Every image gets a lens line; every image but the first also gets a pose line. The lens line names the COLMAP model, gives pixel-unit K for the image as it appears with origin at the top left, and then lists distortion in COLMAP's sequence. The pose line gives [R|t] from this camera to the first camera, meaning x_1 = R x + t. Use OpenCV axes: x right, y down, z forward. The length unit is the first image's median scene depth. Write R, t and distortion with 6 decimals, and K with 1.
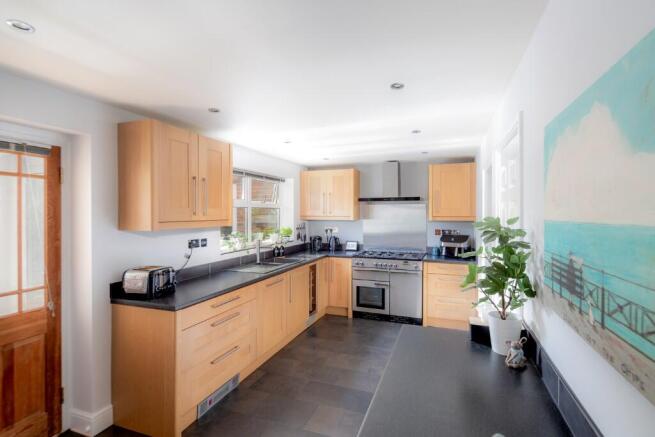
lens RADIAL K [[320.8, 0, 327.5], [0, 320.8, 218.5], [0, 0, 1]] dist [-0.000284, -0.000084]
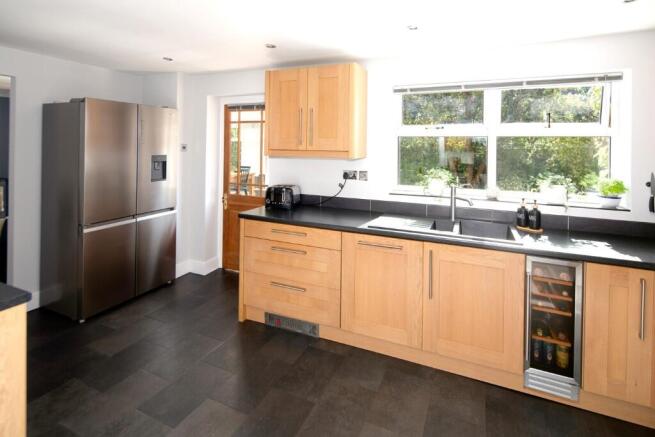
lens RADIAL K [[315.4, 0, 345.2], [0, 315.4, 141.2], [0, 0, 1]] dist [-0.000356, -0.000212]
pose [[-0.025191, -0.003103, -0.999678, 0.383226], [-0.029601, 0.999559, -0.002357, -0.014896], [0.999244, 0.029532, -0.025272, 0.702692]]
